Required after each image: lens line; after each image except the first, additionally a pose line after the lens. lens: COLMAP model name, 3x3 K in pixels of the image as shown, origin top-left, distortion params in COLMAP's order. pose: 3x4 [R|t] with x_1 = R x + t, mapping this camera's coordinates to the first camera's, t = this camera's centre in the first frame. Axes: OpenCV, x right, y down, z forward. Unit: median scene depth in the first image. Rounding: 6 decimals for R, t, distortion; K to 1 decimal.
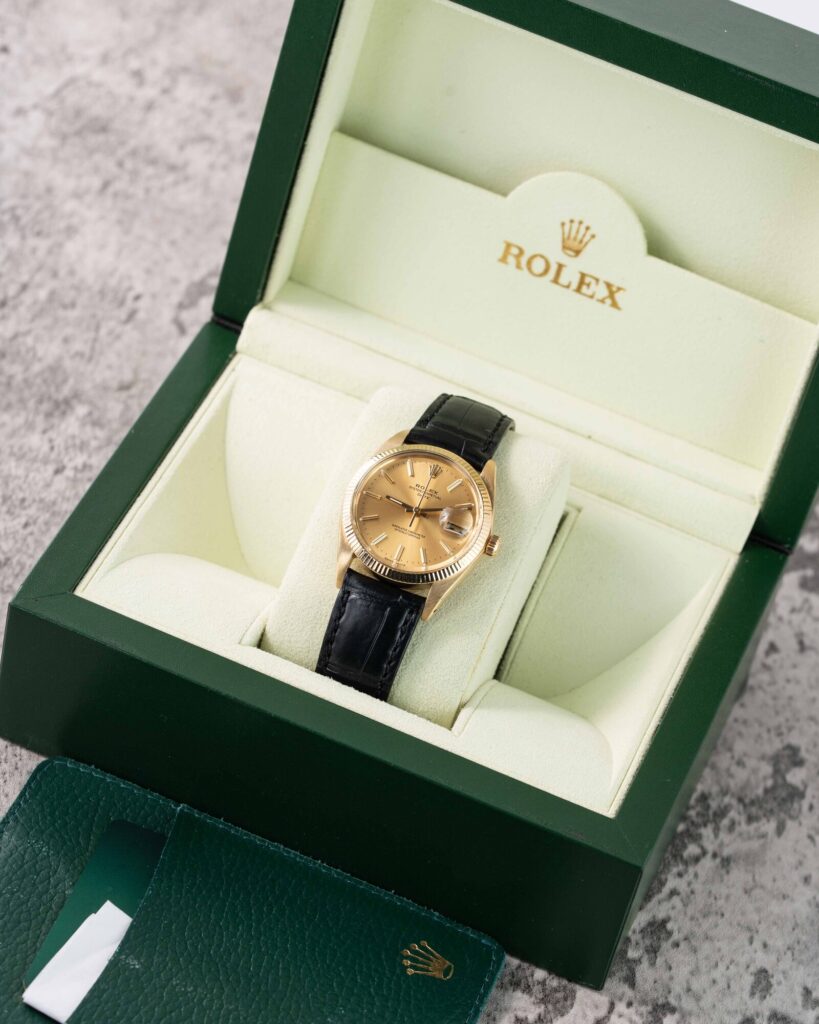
lens RADIAL K [[4286.2, 0, 409.5], [0, 4286.2, 512.0], [0, 0, 1]] dist [0.033551, -0.558946]
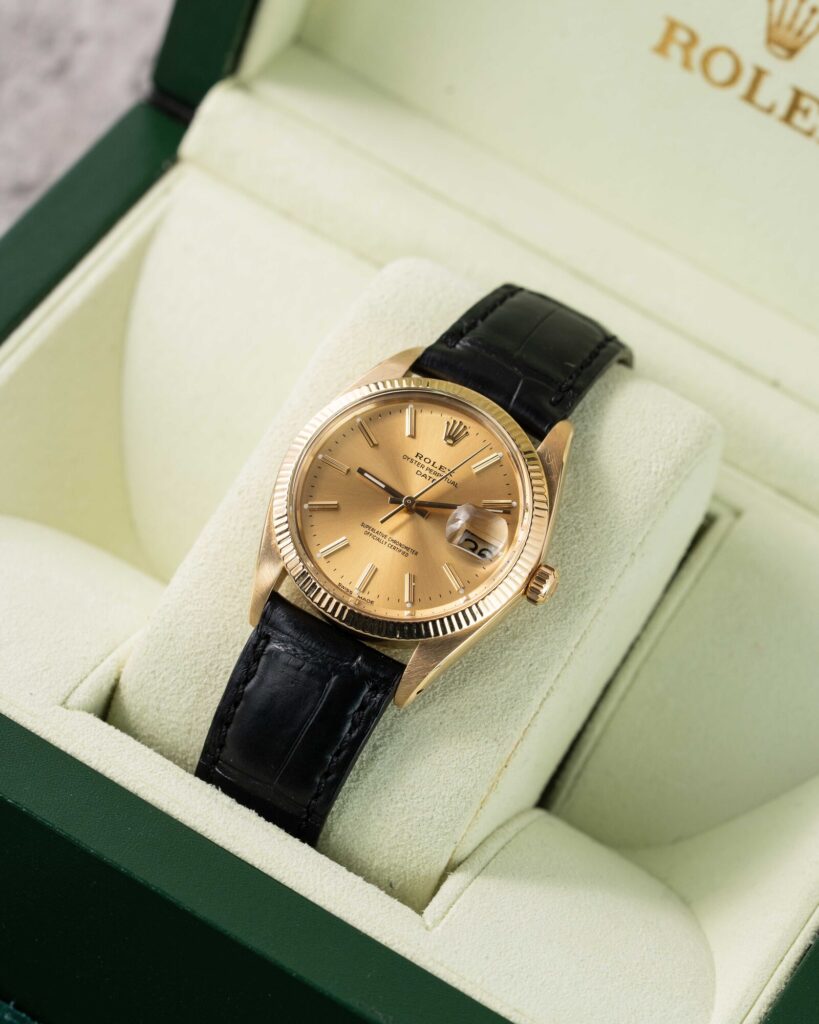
lens RADIAL K [[4286.2, 0, 409.5], [0, 4286.2, 512.0], [0, 0, 1]] dist [0.033551, -0.558946]
pose [[0.987146, 0.120590, -0.104887, 0.058461], [-0.112500, 0.990432, 0.079923, -0.042320], [0.113522, -0.067096, 0.991267, 0.461798]]
